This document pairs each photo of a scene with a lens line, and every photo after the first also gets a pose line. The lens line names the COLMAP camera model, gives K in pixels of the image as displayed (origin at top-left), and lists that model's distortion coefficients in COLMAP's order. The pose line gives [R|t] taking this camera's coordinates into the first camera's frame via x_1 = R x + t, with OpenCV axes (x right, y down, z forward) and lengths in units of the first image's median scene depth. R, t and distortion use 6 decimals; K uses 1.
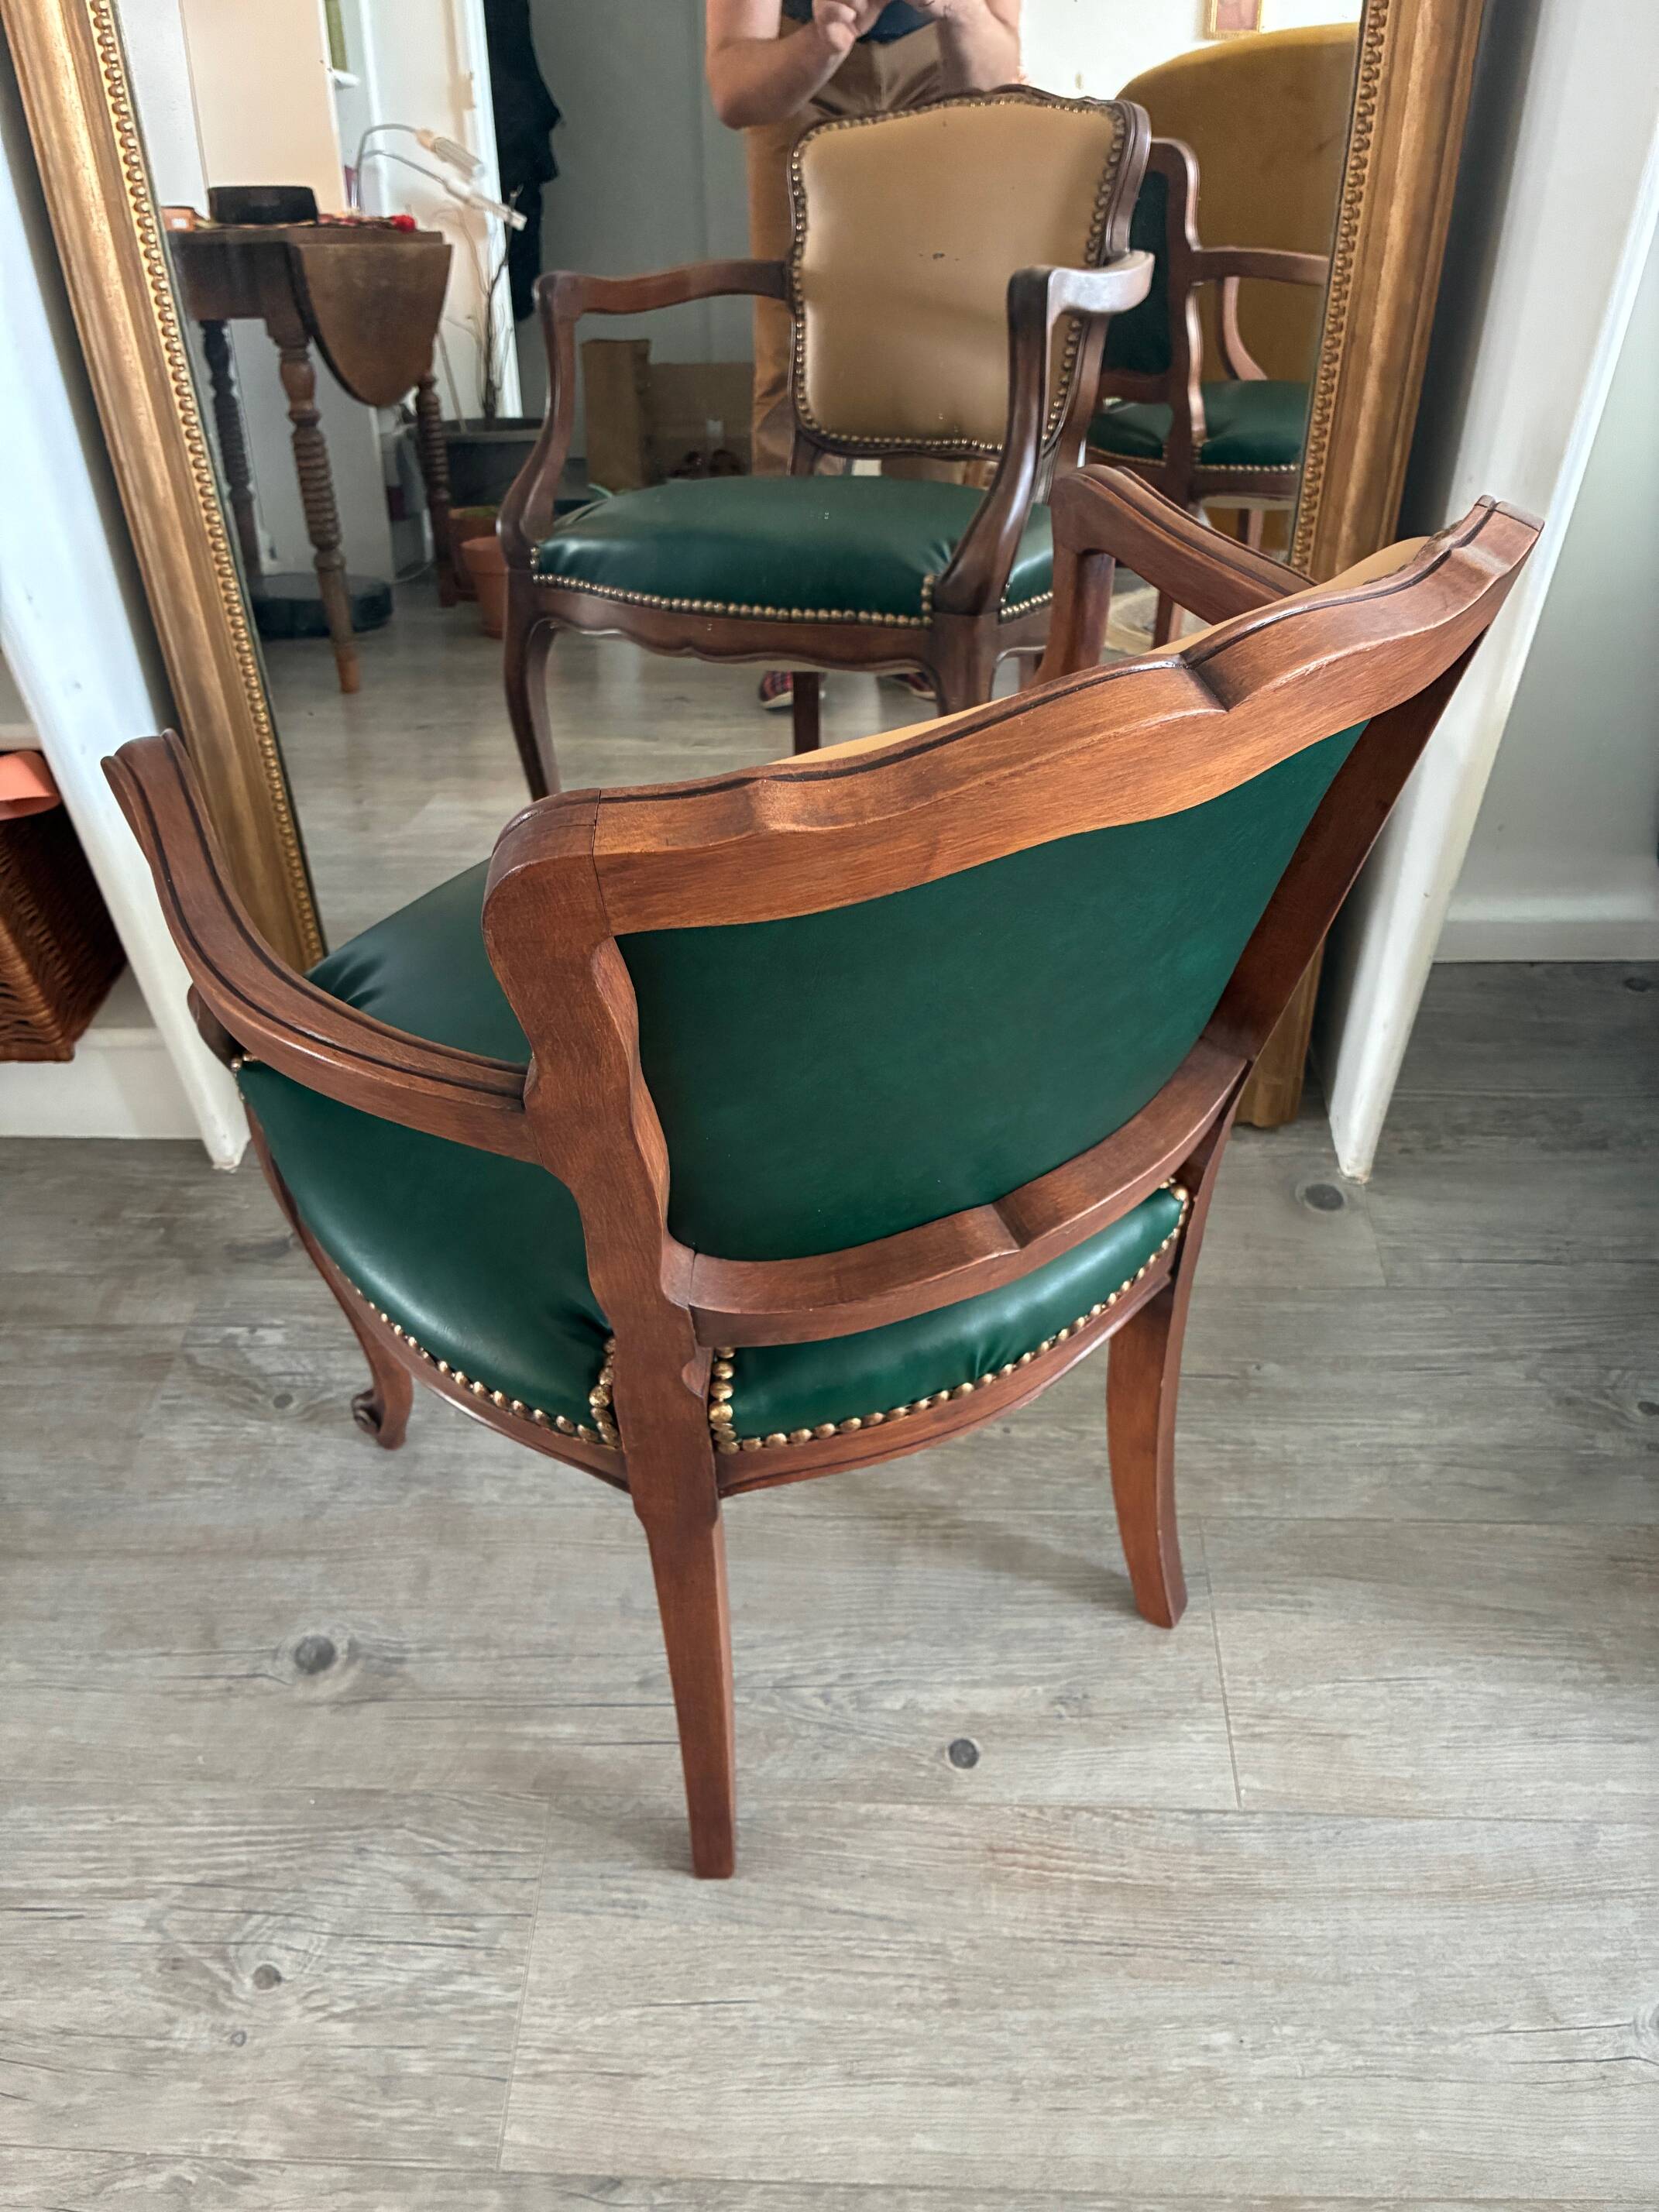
lens RADIAL K [[1672.5, 0, 814.0], [0, 1672.5, 1114.5], [0, 0, 1]] dist [0.044140, -0.056345]
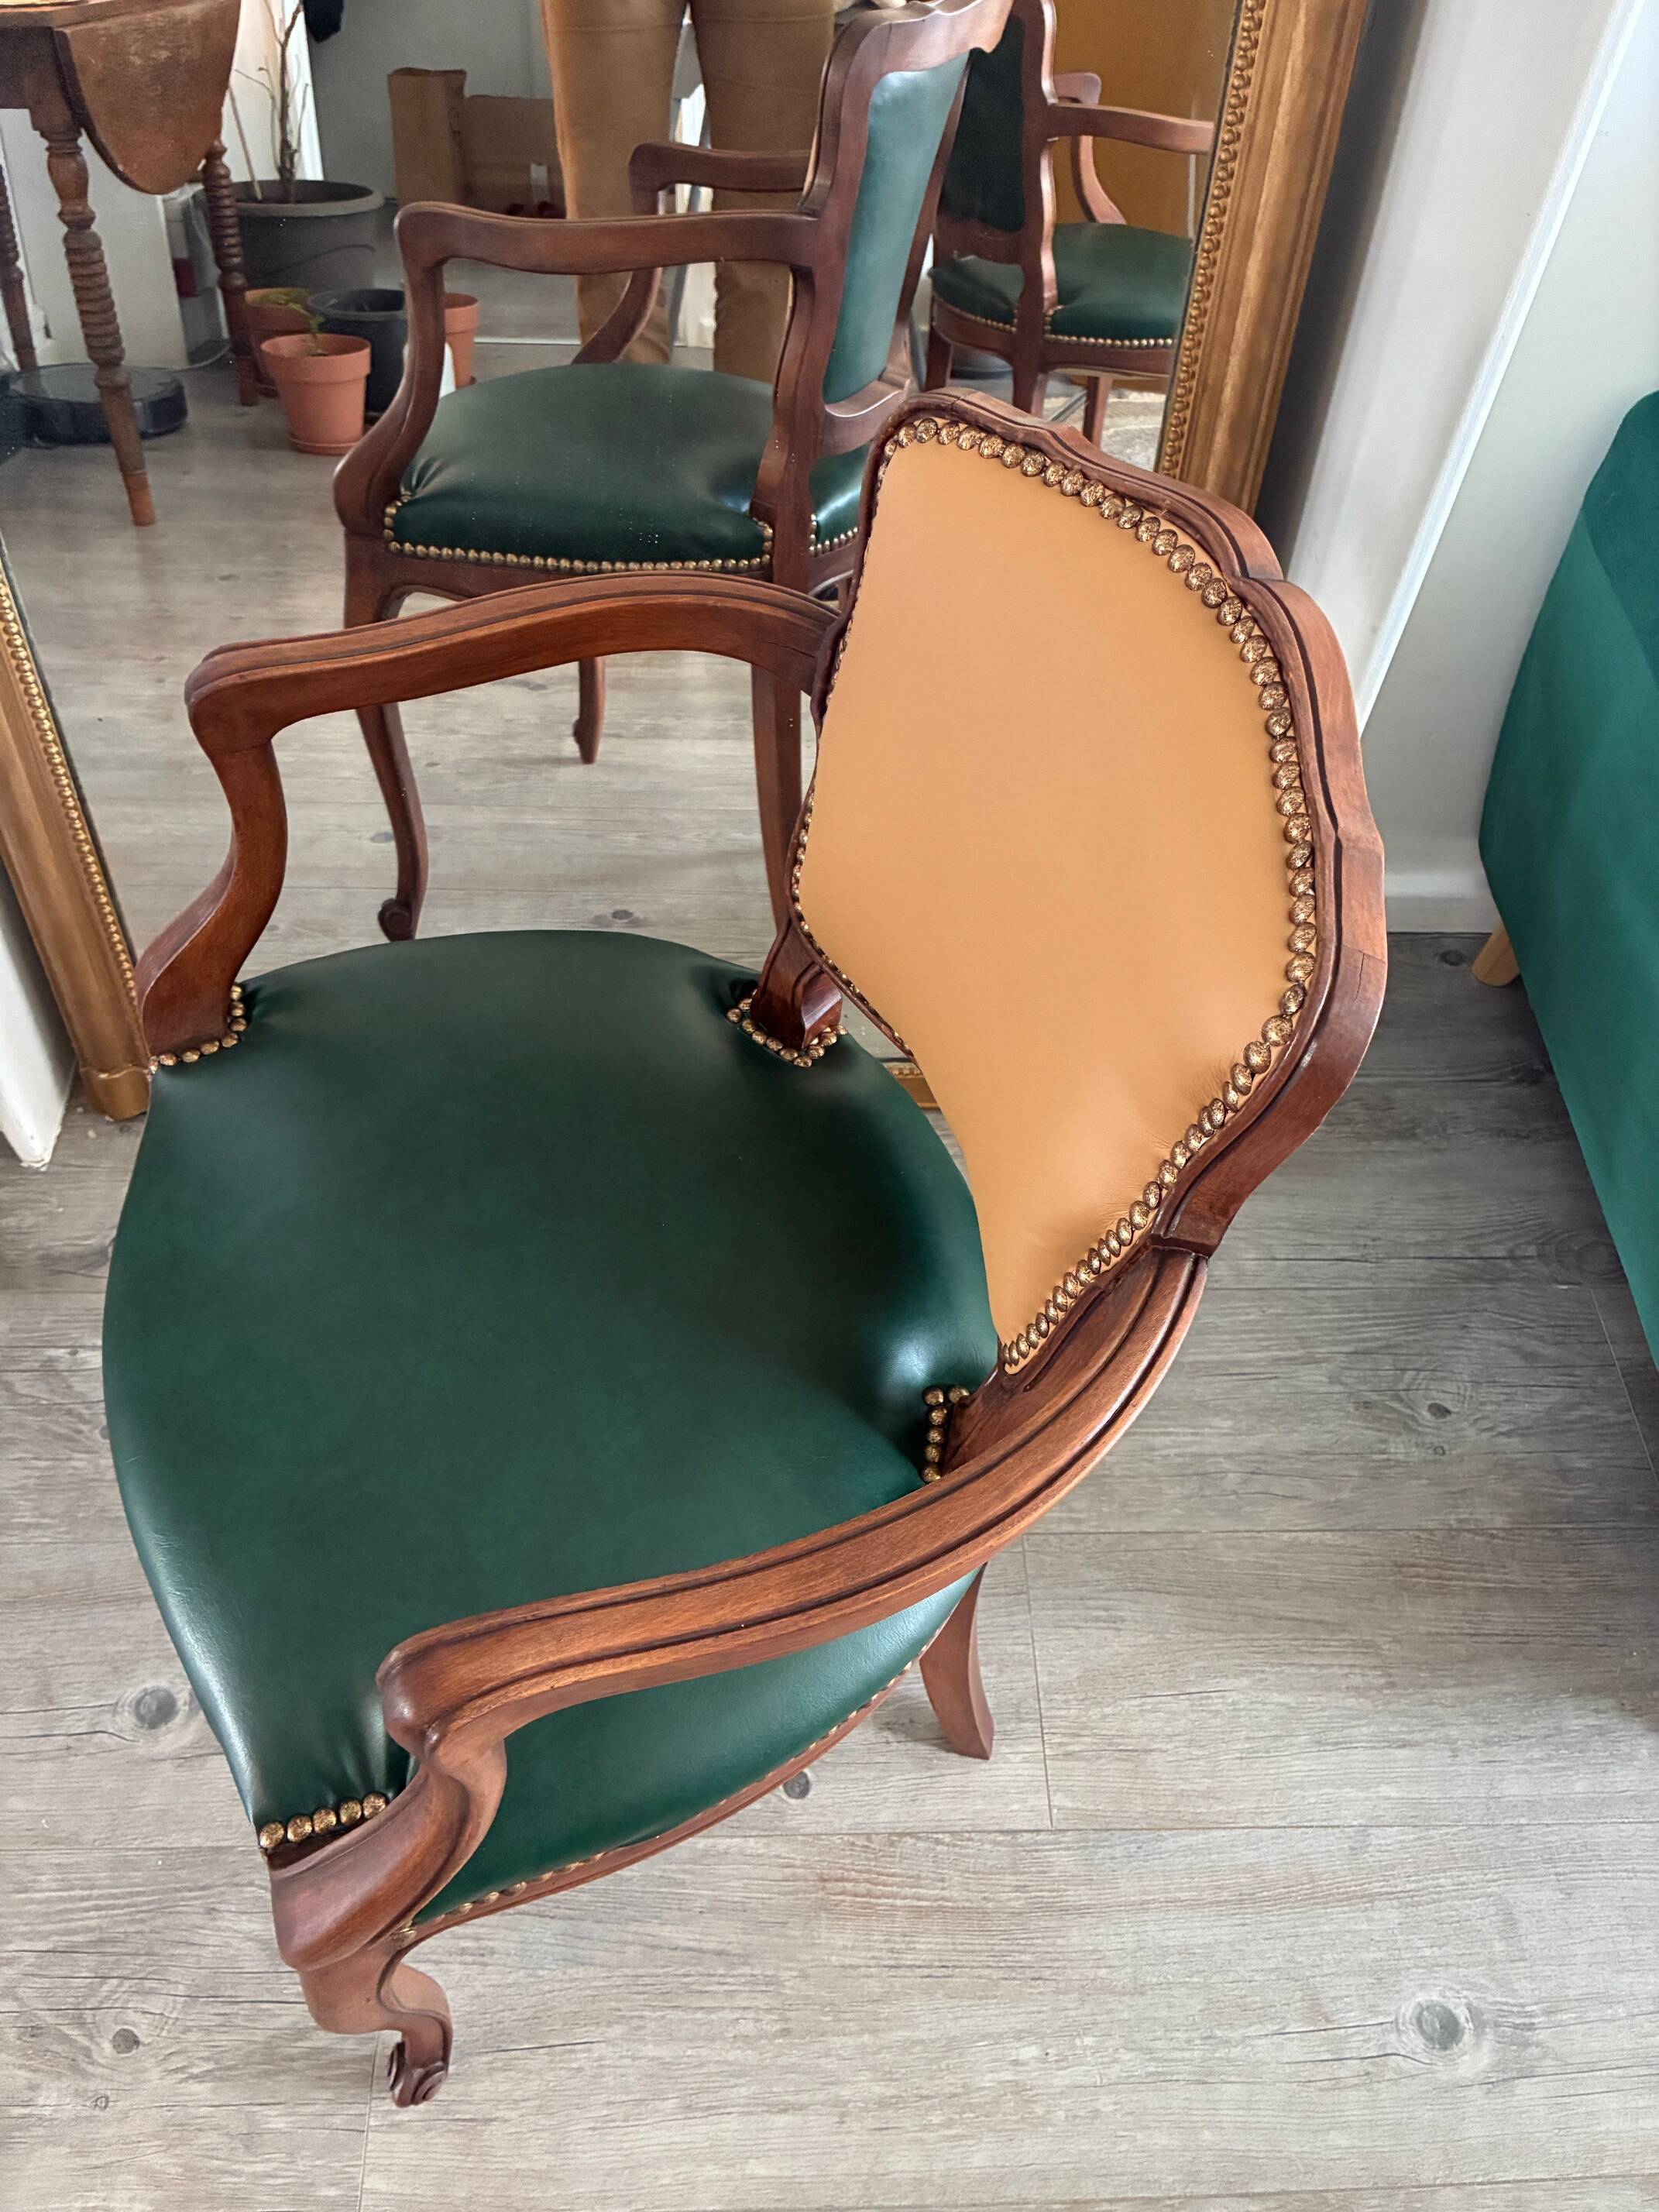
lens RADIAL K [[1672.5, 0, 819.9], [0, 1672.5, 1100.4], [0, 0, 1]] dist [0.044140, -0.056345]
pose [[0.995312, -0.008756, 0.096315, 0.005690], [-0.004798, 0.990197, 0.139597, -0.195826], [-0.096593, -0.139405, 0.985513, 0.018499]]
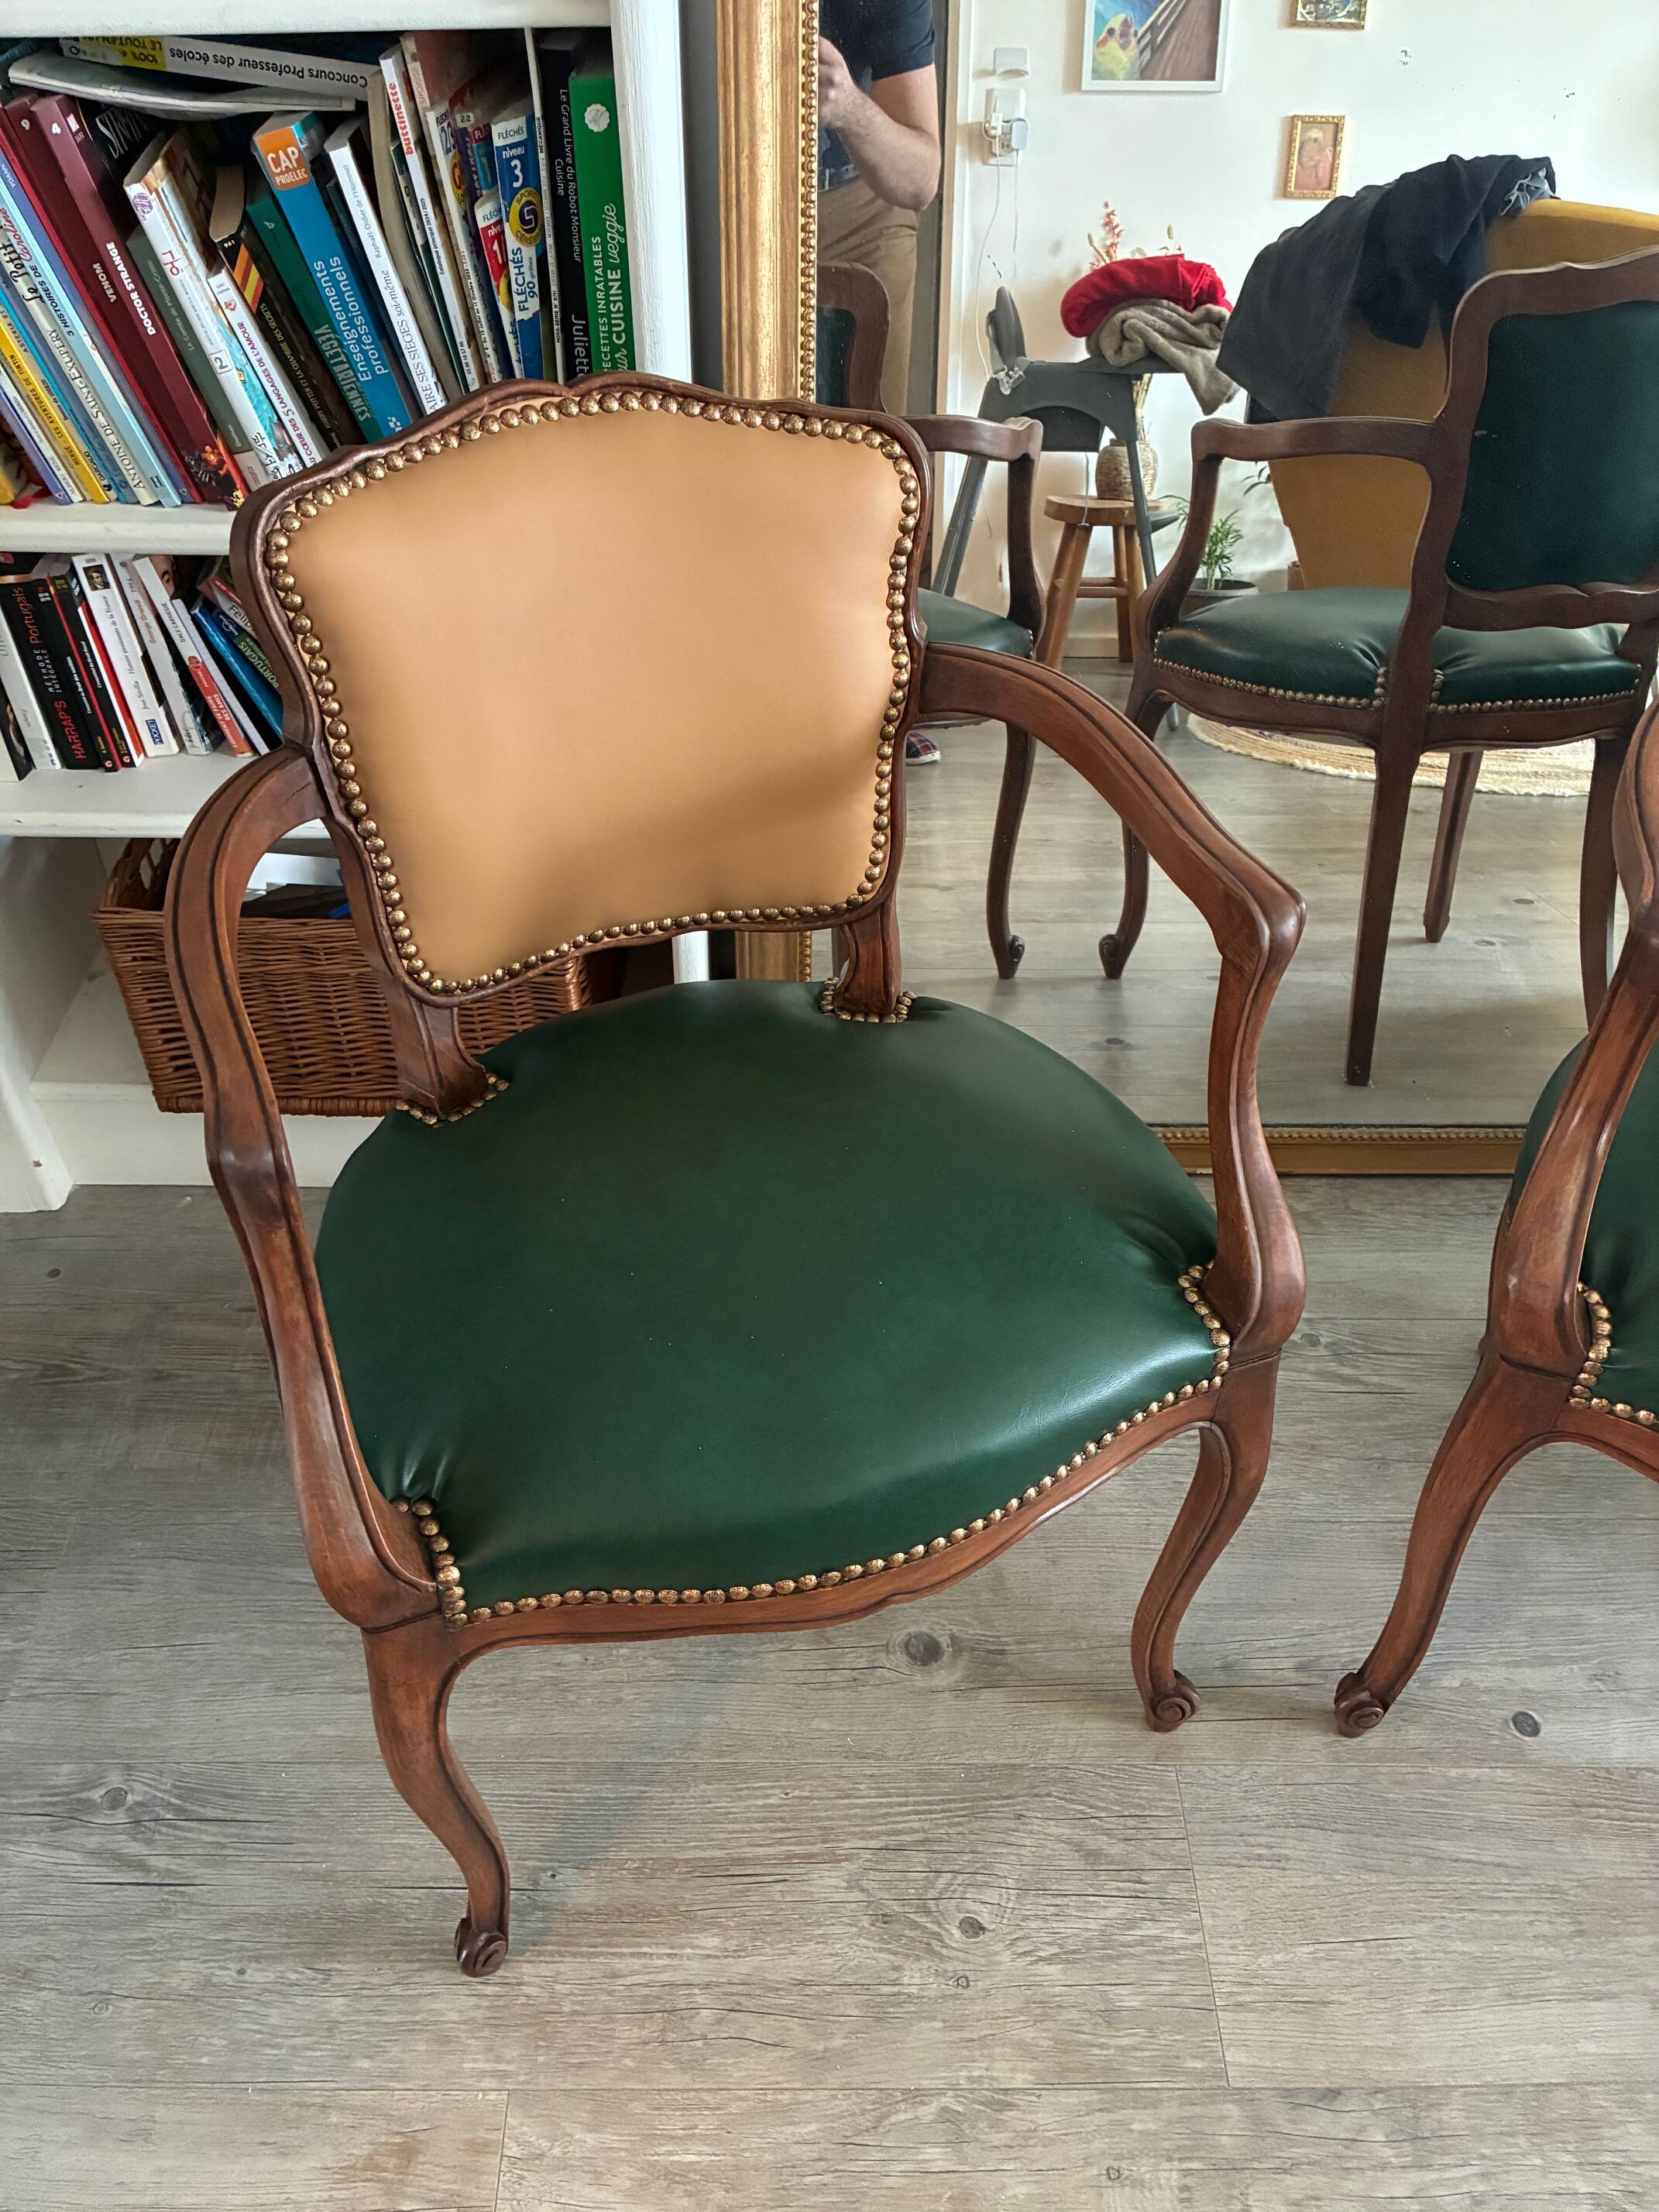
lens RADIAL K [[1672.5, 0, 826.0], [0, 1672.5, 1113.4], [0, 0, 1]] dist [0.044140, -0.056345]
pose [[0.997919, 0.003876, 0.064359, -0.465802], [-0.000598, 0.998705, -0.050877, 0.027023], [-0.064473, 0.050733, 0.996629, -0.126942]]
